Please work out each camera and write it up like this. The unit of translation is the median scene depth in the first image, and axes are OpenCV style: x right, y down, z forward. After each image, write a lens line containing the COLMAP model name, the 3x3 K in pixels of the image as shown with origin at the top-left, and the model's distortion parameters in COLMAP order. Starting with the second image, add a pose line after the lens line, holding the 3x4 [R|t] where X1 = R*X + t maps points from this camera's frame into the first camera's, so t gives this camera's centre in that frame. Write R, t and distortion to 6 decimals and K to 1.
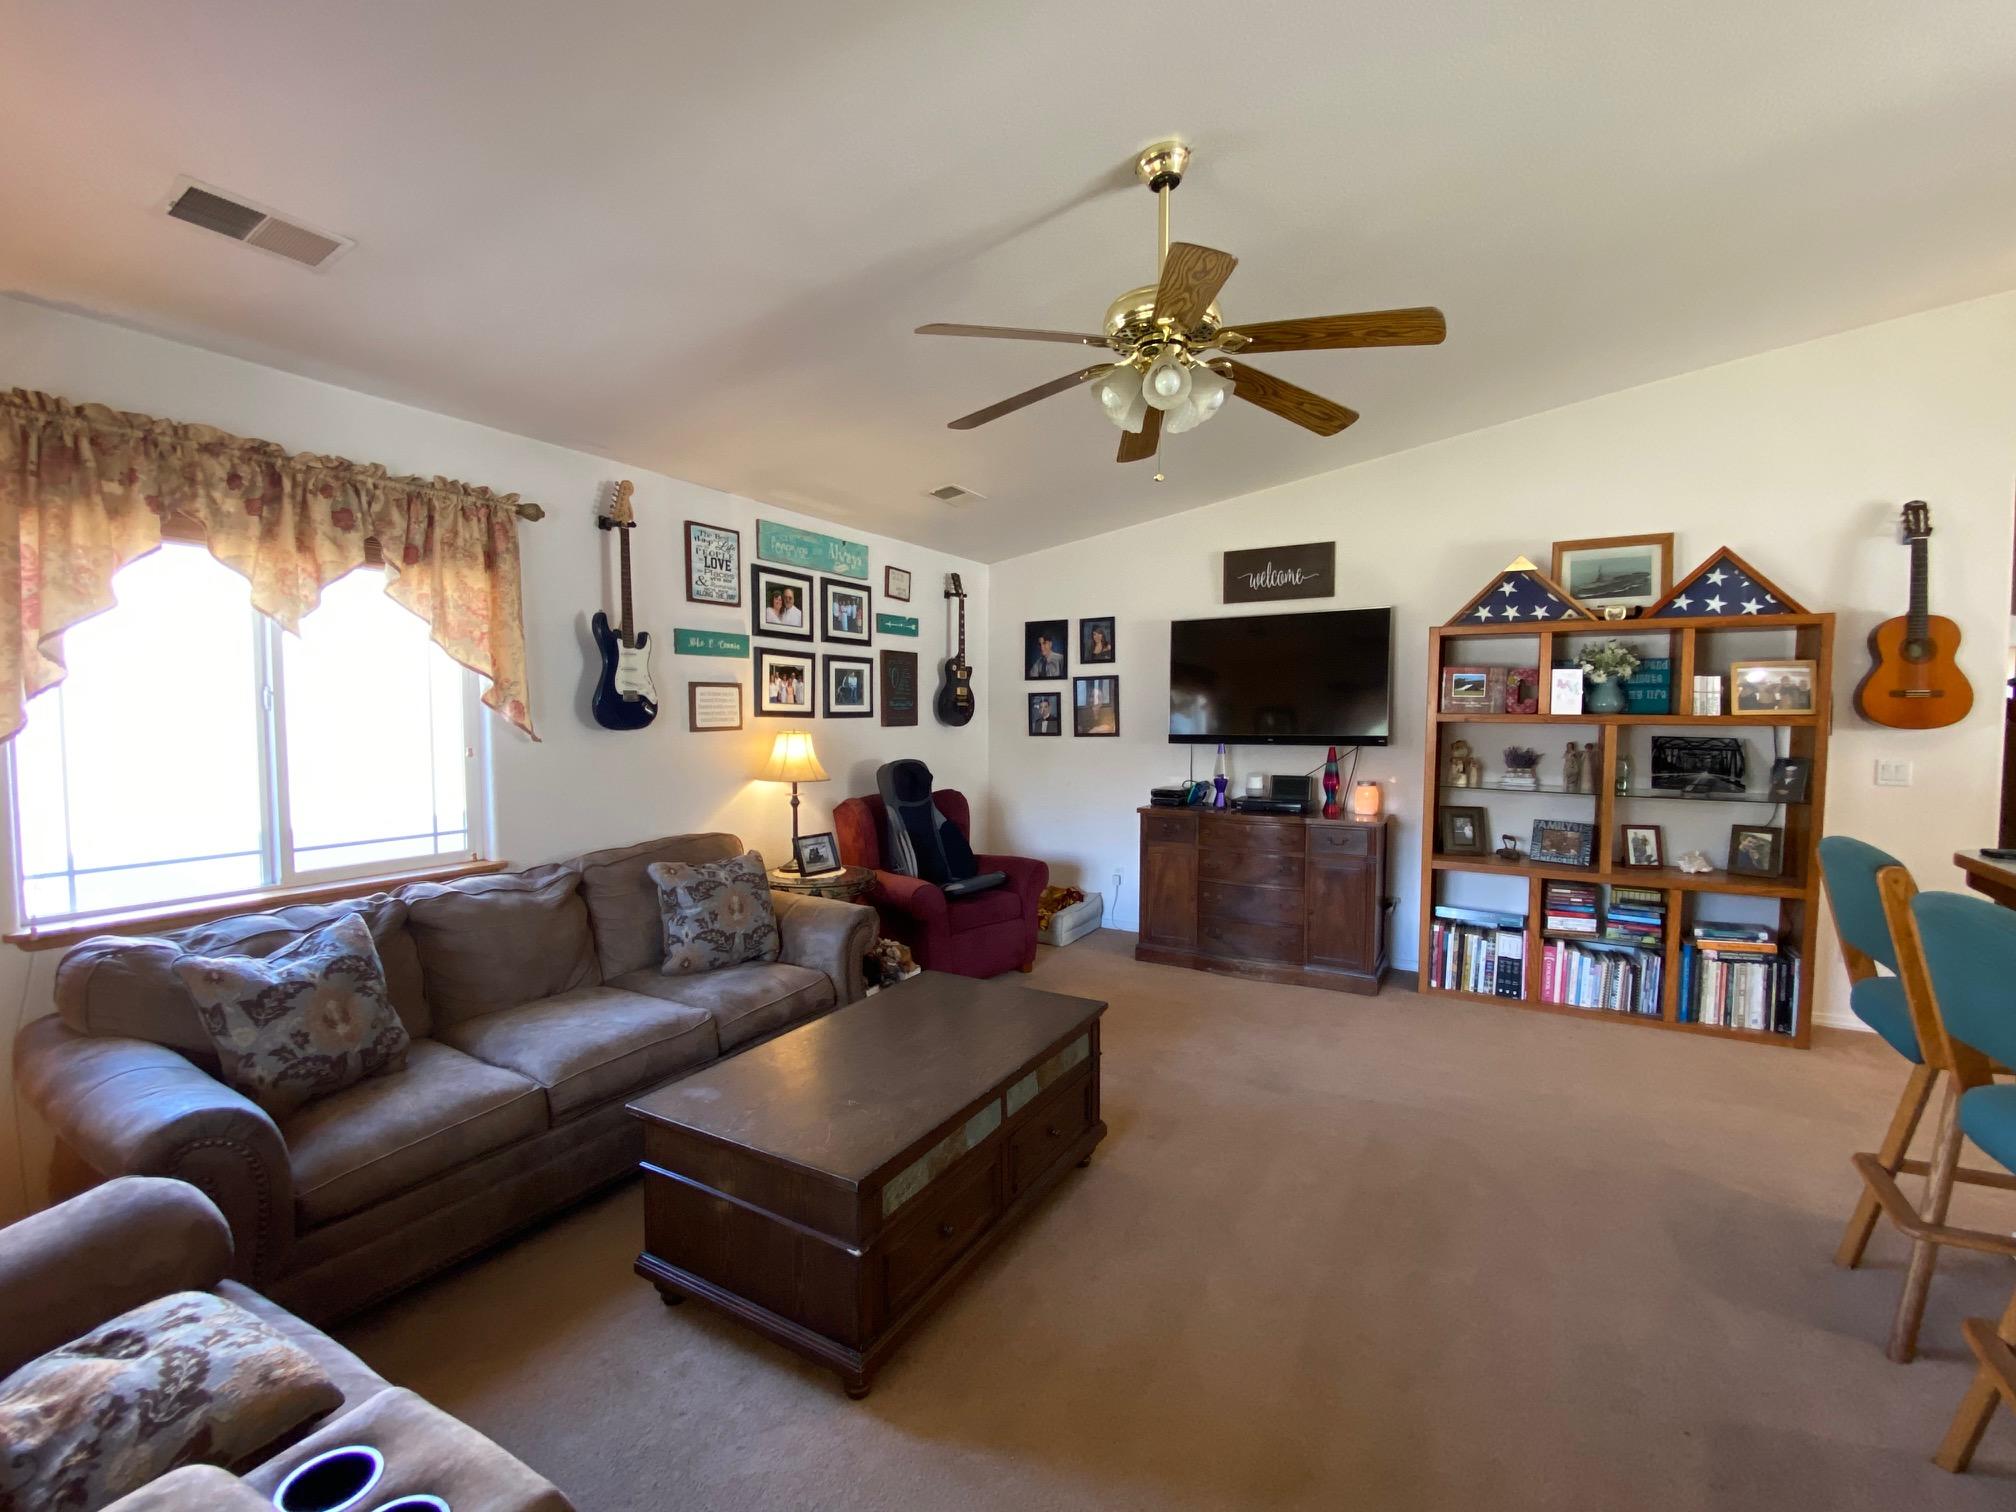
lens RADIAL K [[890.2, 0, 1004.6], [0, 890.2, 760.2], [0, 0, 1]] dist [-0.004828, -0.000642]
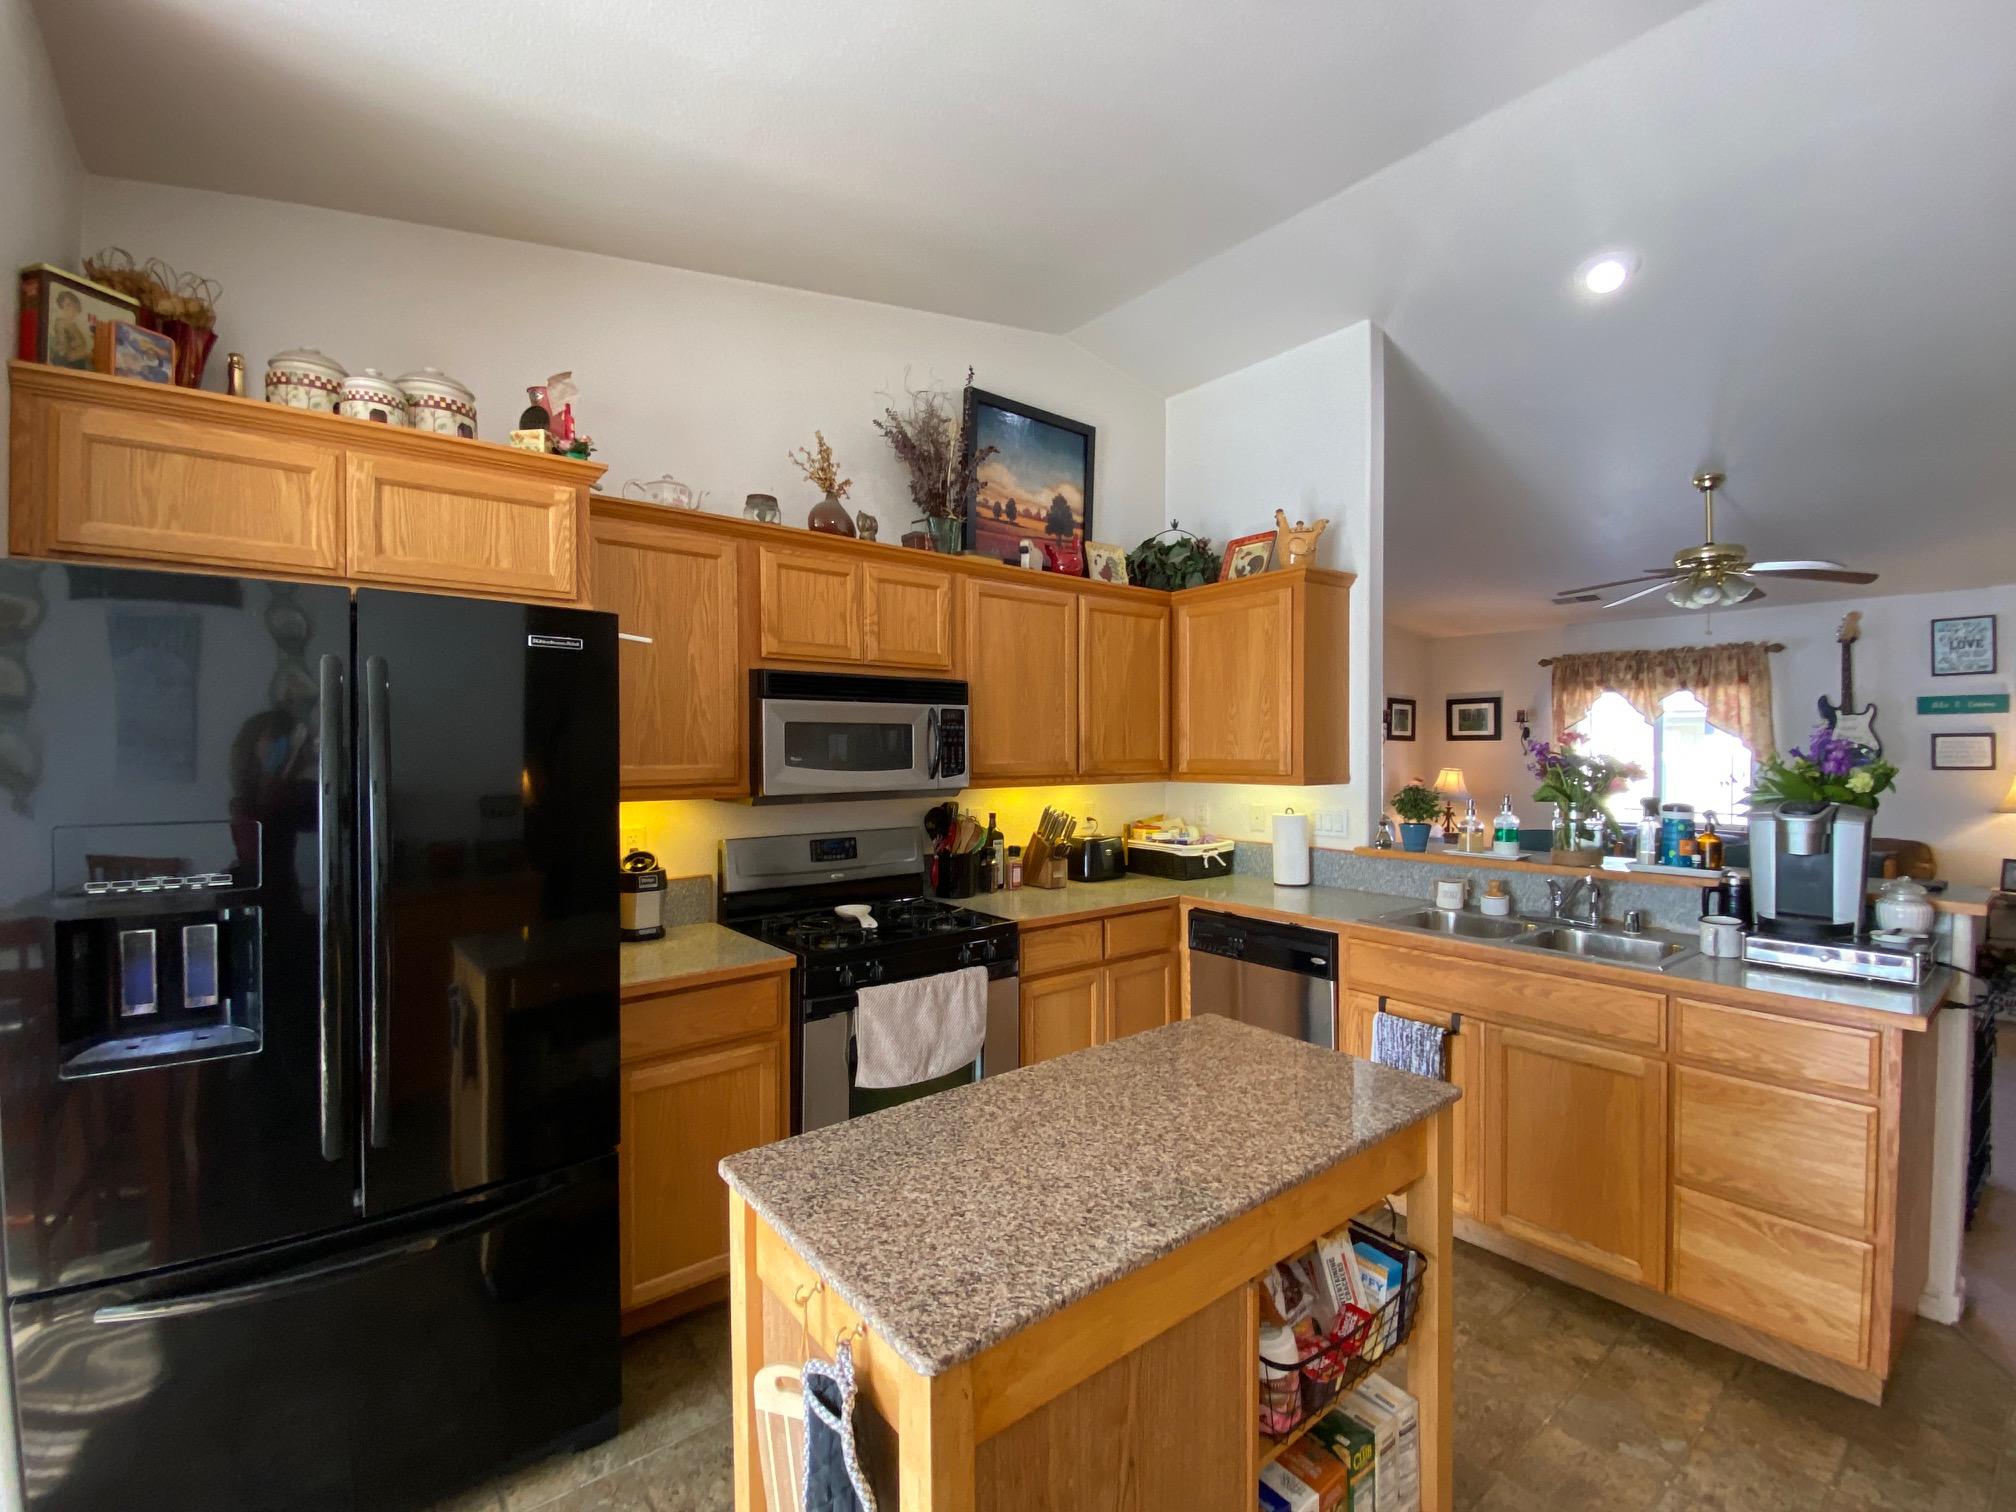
lens RADIAL K [[890.2, 0, 1003.8], [0, 890.2, 758.1], [0, 0, 1]] dist [-0.004828, -0.000642]
pose [[-0.350037, 0.006806, -0.936711, 1.607924], [-0.050055, 0.998409, 0.025959, -0.014413], [0.935398, 0.055974, -0.349139, 0.136087]]
